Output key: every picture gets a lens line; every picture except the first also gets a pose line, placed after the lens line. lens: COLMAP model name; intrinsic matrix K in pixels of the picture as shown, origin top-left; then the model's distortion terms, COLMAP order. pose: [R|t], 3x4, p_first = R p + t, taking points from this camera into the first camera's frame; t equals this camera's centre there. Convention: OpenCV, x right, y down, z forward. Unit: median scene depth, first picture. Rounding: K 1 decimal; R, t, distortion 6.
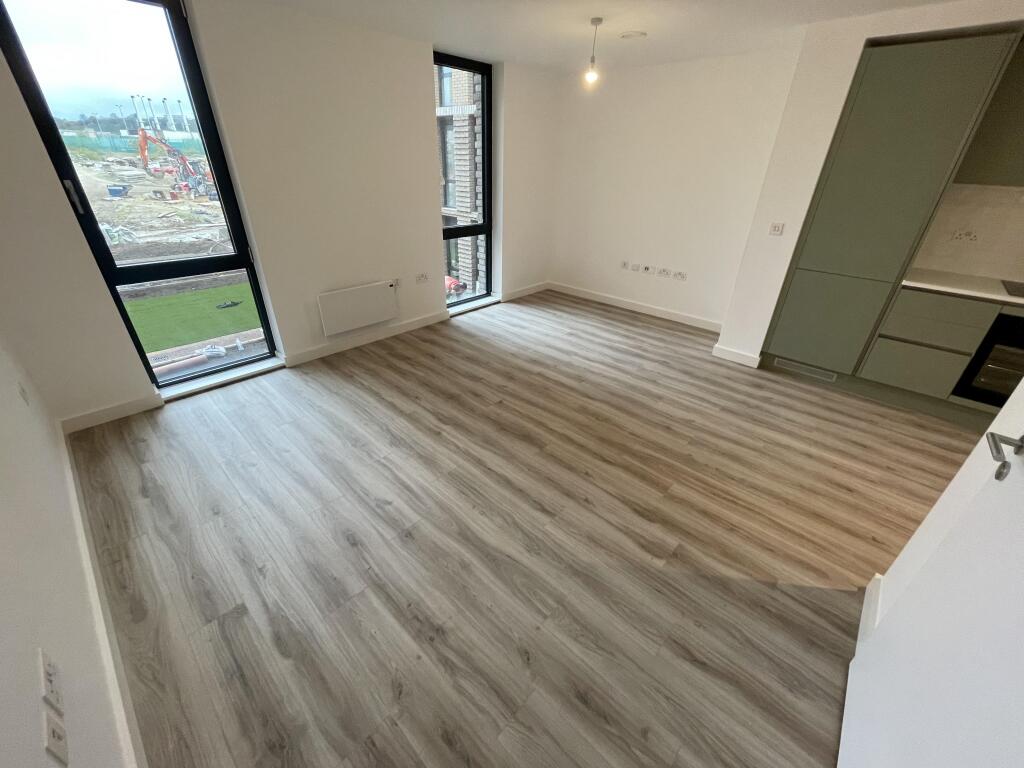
lens RADIAL K [[404.7, 0, 512.0], [0, 404.7, 384.0], [0, 0, 1]] dist [0.002371, 0.000154]
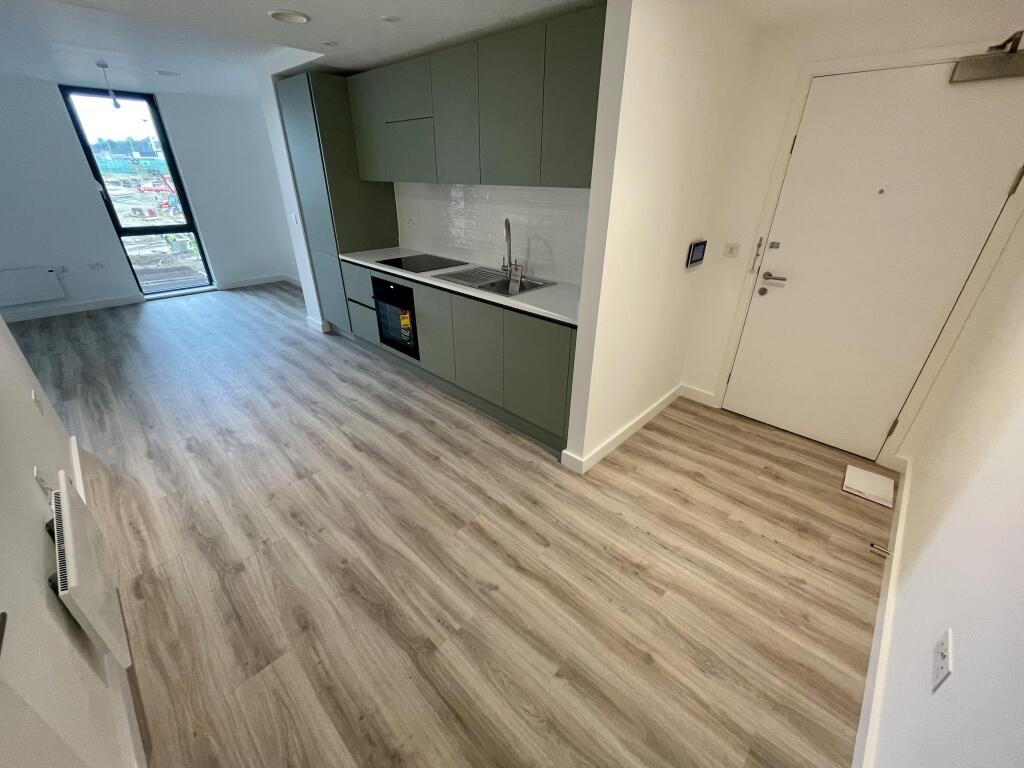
lens RADIAL K [[414.0, 0, 508.1], [0, 414.0, 382.2], [0, 0, 1]] dist [-0.000252, -0.000450]
pose [[0.999727, -0.004460, -0.022920, 1.391859], [0.003560, 0.999226, -0.039175, 0.187074], [0.023077, 0.039083, 0.998969, -0.270212]]
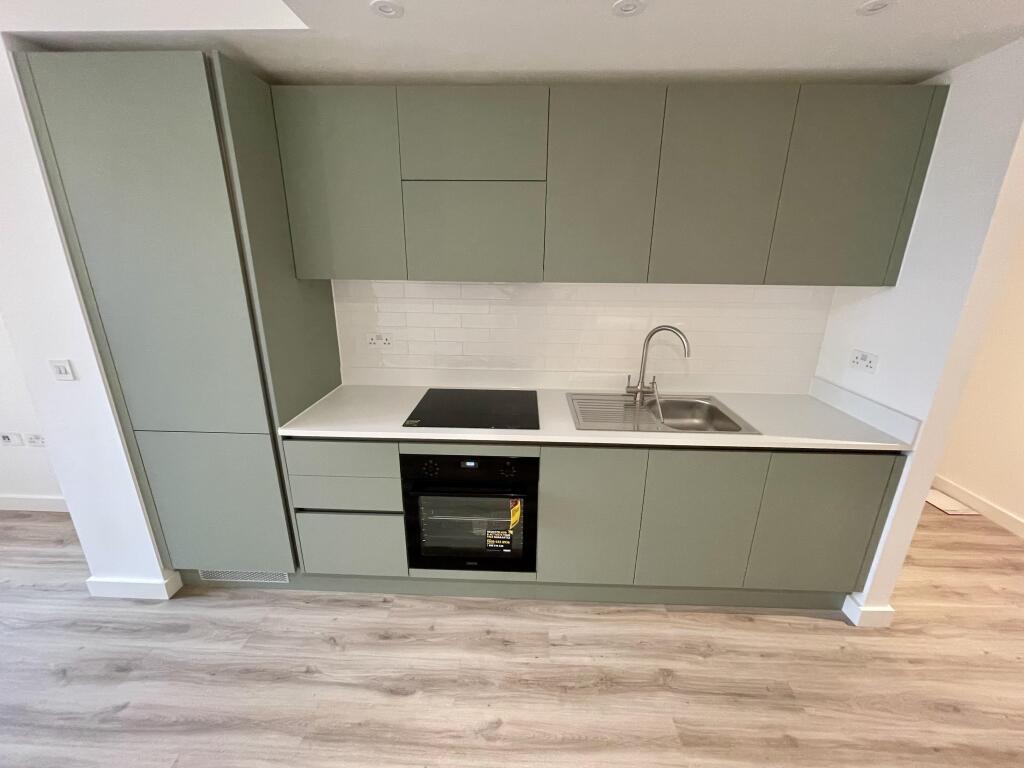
lens RADIAL K [[416.7, 0, 523.3], [0, 416.7, 383.1], [0, 0, 1]] dist [-0.002400, -0.000486]
pose [[0.757974, -0.207117, 0.618529, 0.793670], [0.322696, 0.943147, -0.079630, -0.136045], [-0.566871, 0.259954, 0.781716, 0.254322]]
